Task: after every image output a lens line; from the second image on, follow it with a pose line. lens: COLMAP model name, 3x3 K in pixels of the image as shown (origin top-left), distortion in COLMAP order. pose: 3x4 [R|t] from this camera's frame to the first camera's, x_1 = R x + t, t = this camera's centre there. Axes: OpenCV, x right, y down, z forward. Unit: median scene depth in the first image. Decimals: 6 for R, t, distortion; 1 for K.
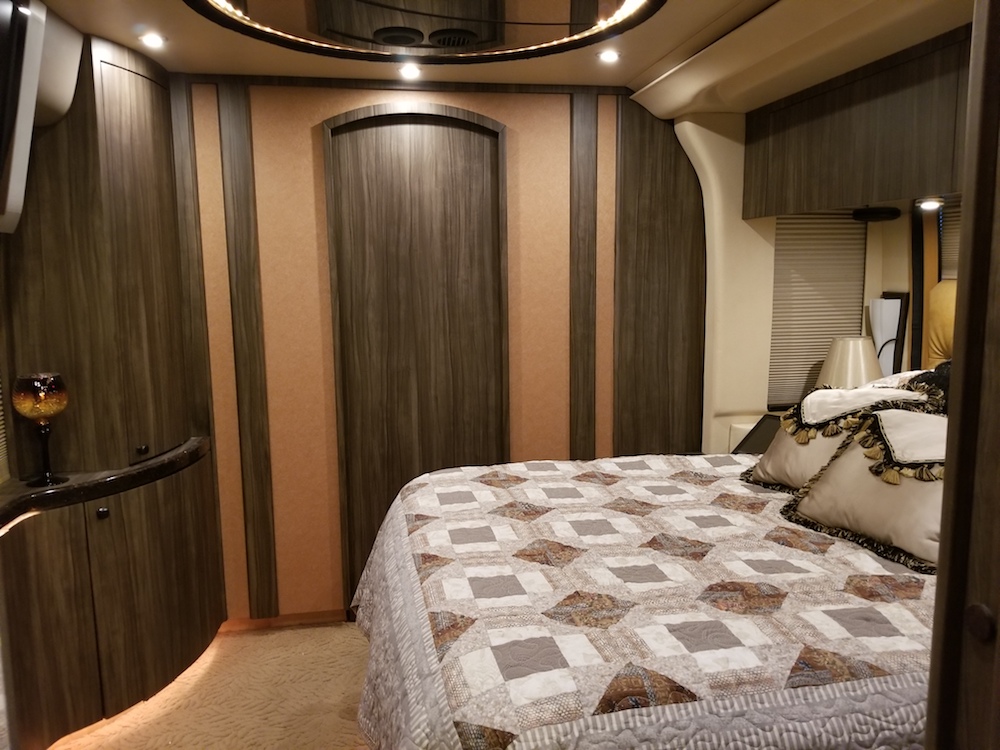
lens RADIAL K [[789.1, 0, 508.2], [0, 789.1, 375.8], [0, 0, 1]] dist [0.081357, -0.146522]
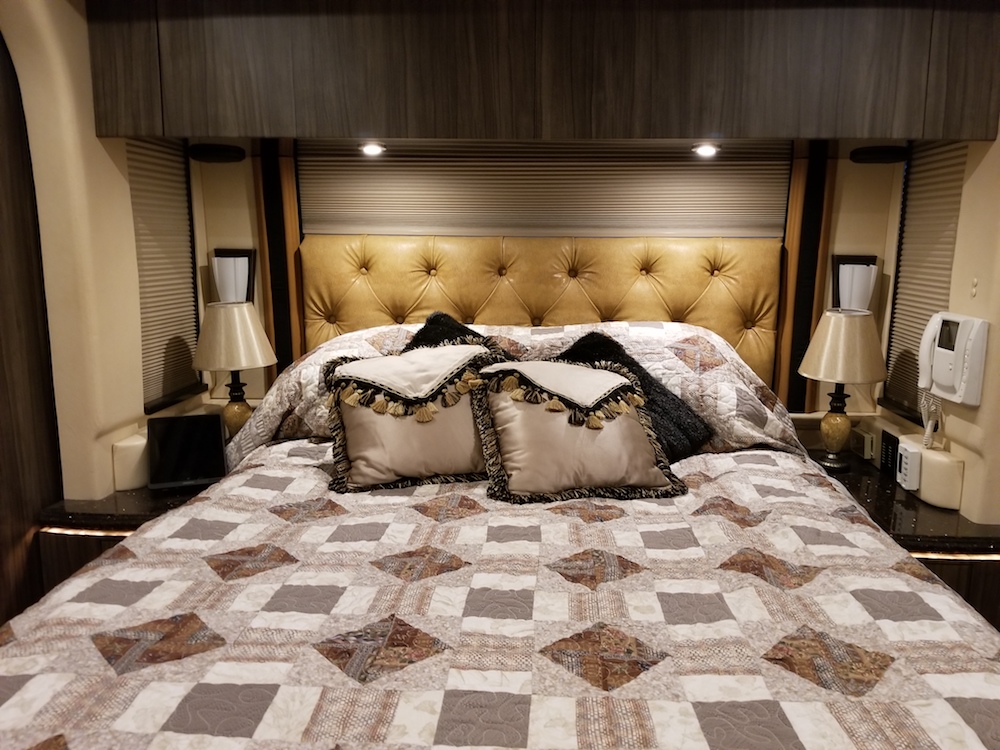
lens RADIAL K [[789.1, 0, 506.3], [0, 789.1, 381.7], [0, 0, 1]] dist [0.081357, -0.146522]
pose [[0.223321, -0.154000, 0.962503, -0.385506], [0.122193, 0.984074, 0.129100, -0.050659], [-0.967056, 0.088780, 0.238582, 0.680813]]
